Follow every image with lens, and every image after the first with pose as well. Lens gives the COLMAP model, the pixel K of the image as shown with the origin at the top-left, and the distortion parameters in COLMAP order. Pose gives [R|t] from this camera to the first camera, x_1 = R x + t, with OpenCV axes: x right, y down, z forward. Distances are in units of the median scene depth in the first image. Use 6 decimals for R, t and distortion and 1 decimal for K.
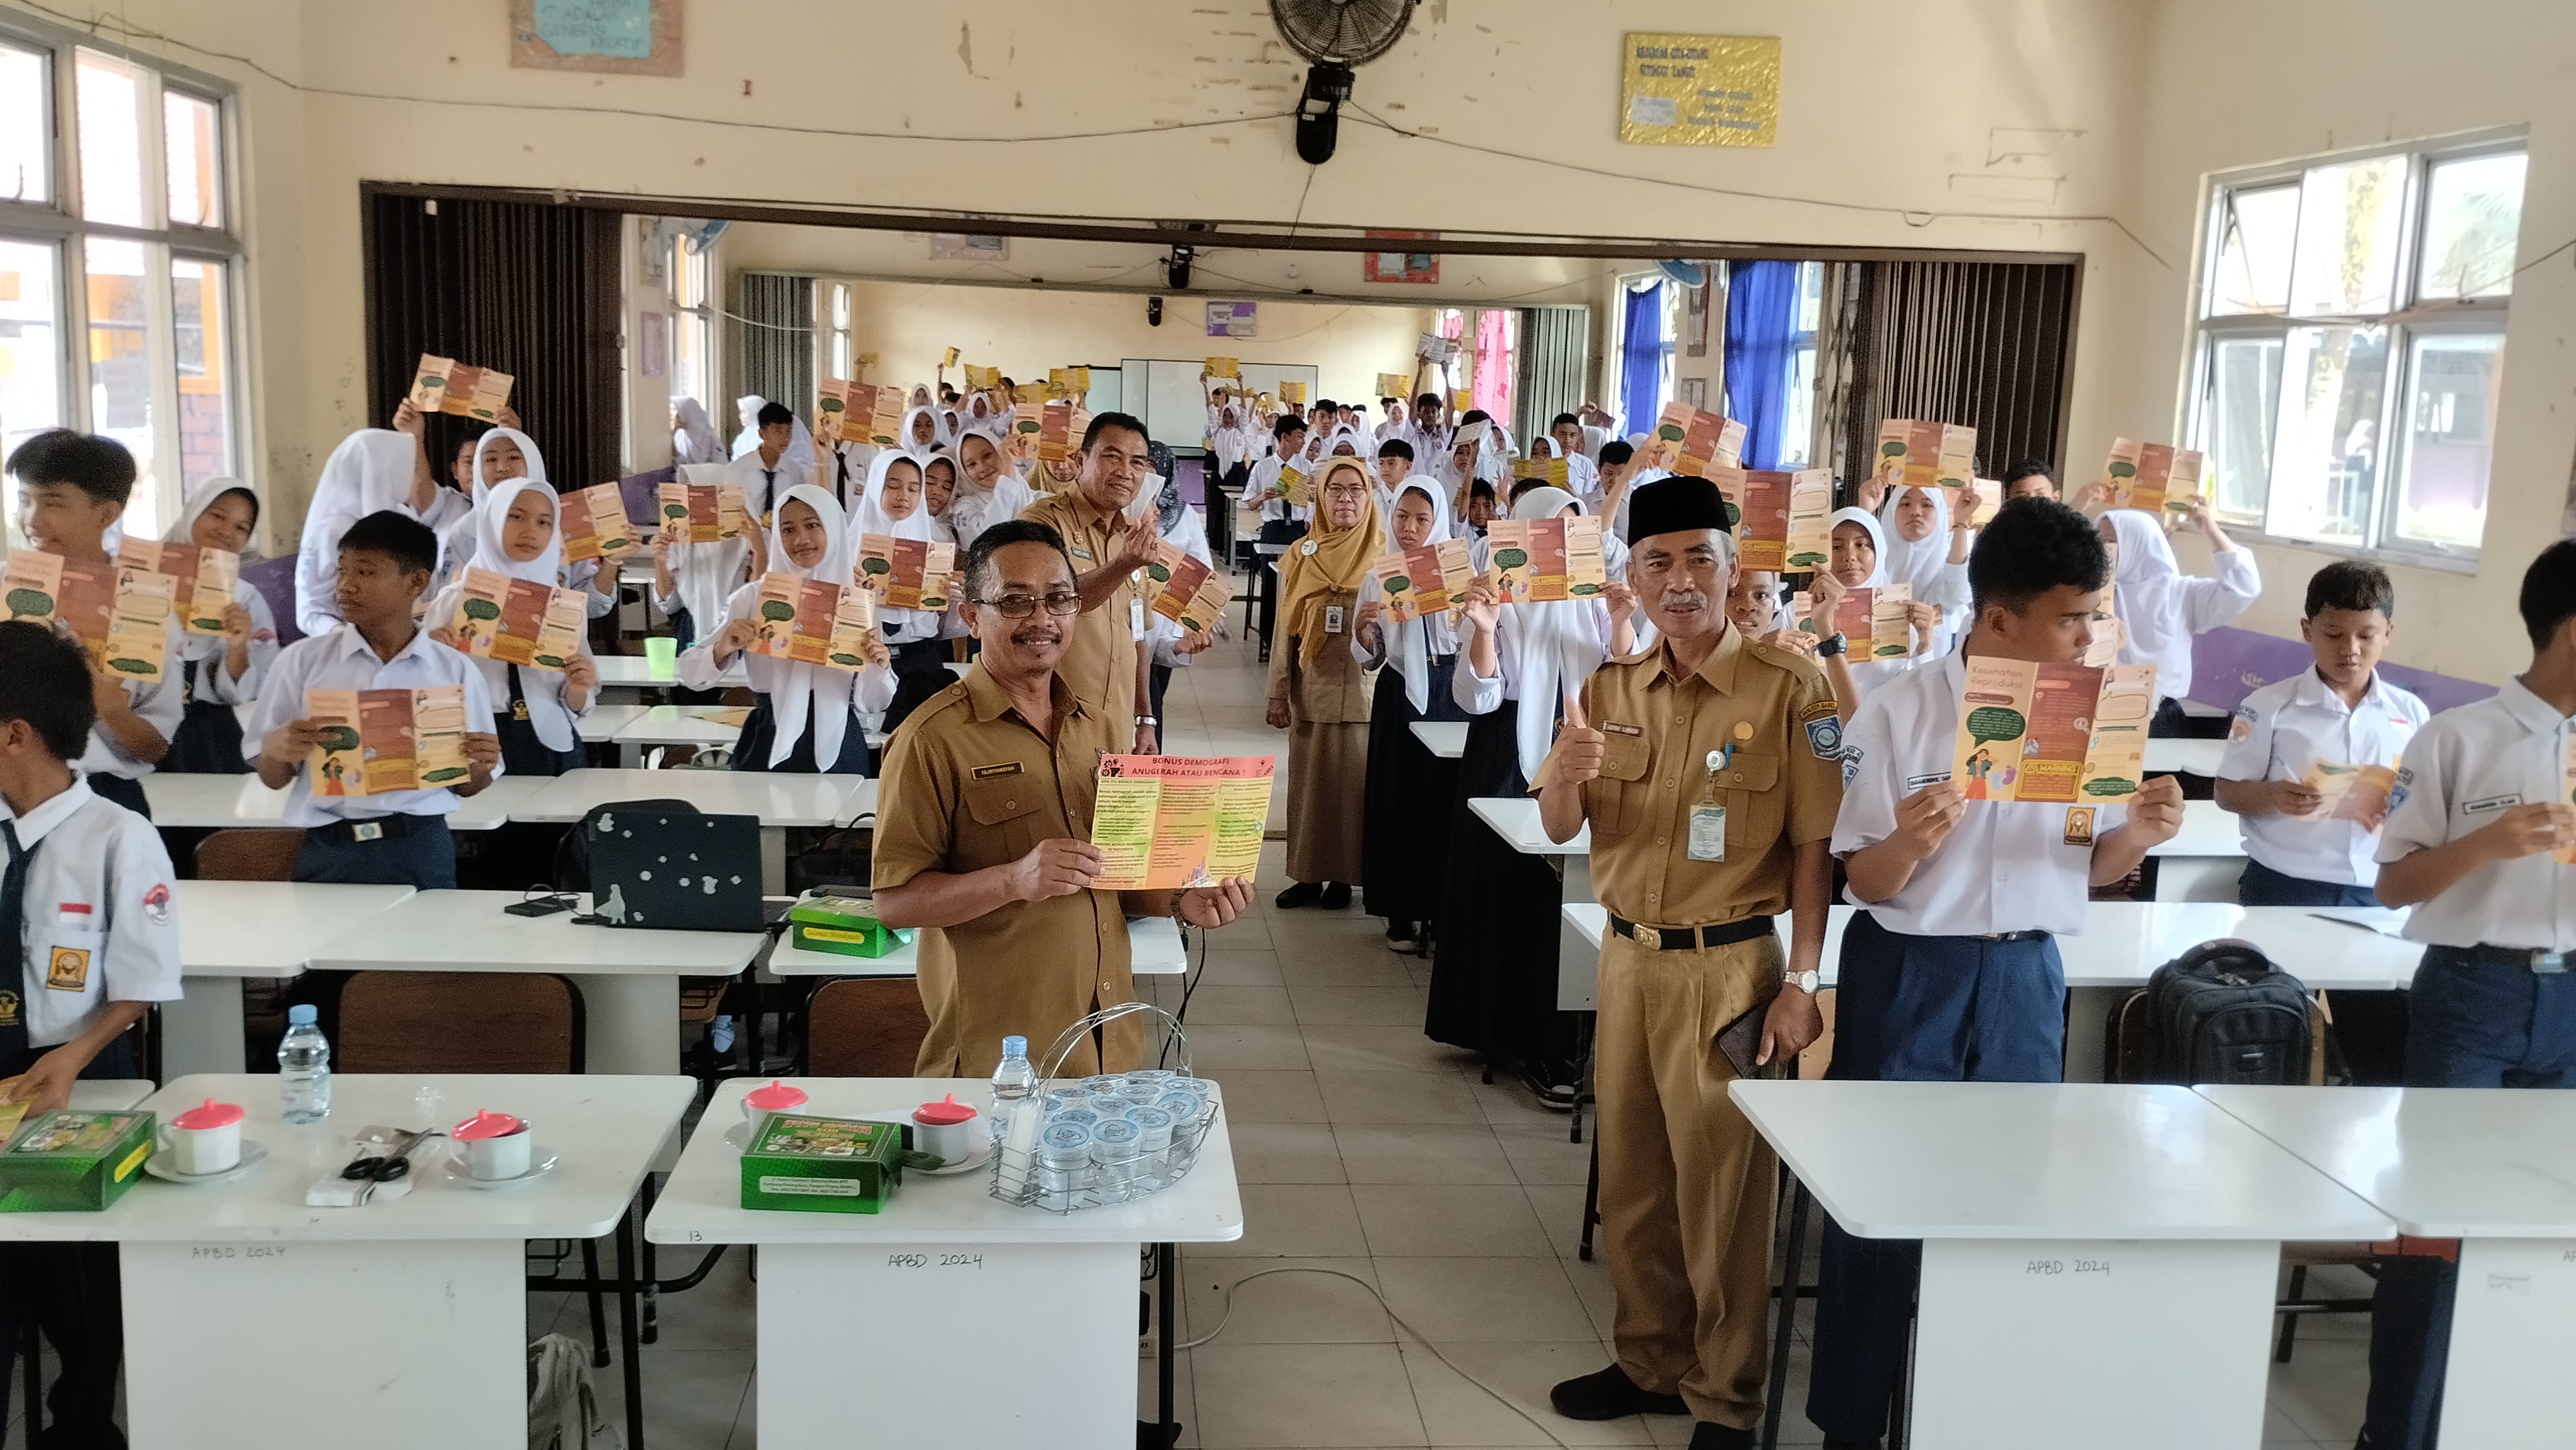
lens RADIAL K [[2139.2, 0, 1291.4], [0, 2139.2, 727.6], [0, 0, 1]] dist [0.046578, -0.052933]
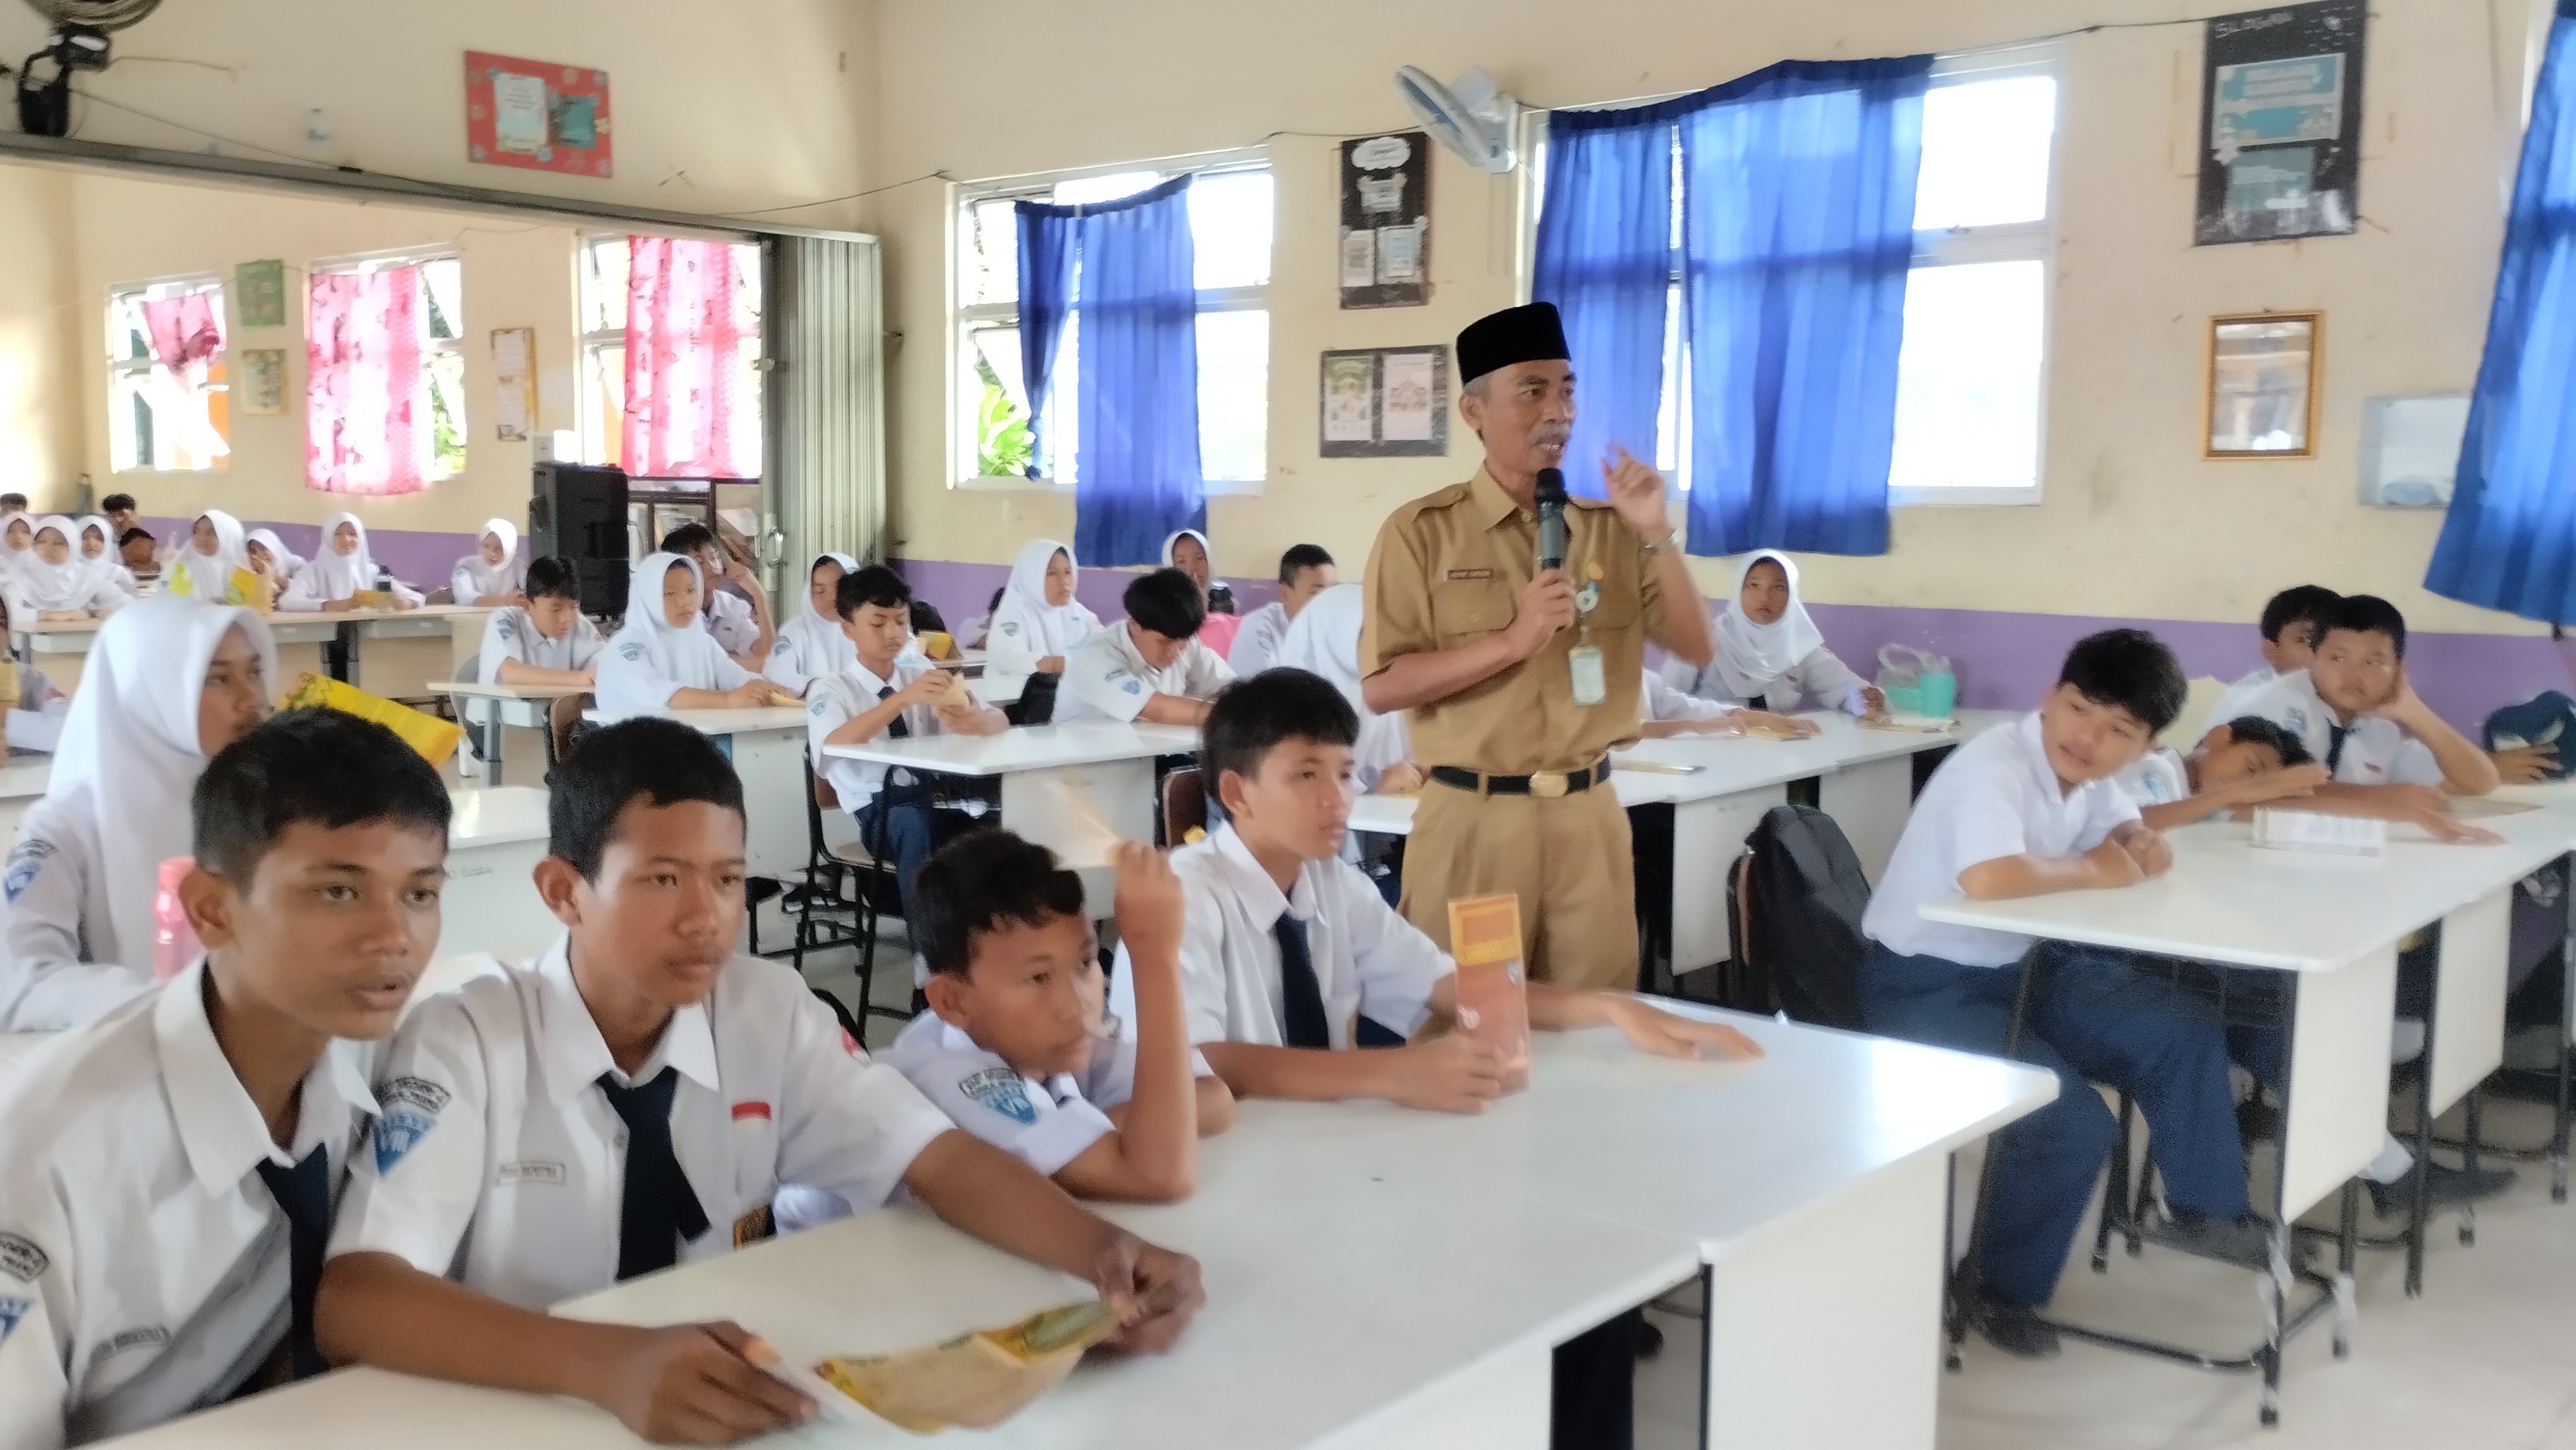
lens RADIAL K [[2152.7, 0, 1283.8], [0, 2152.7, 728.9], [0, 0, 1]] dist [0.057056, -0.076766]
pose [[0.701821, -0.101961, 0.705019, -0.195710], [0.131363, 0.991254, 0.012589, -0.062796], [-0.700136, 0.083778, 0.709077, 0.534393]]
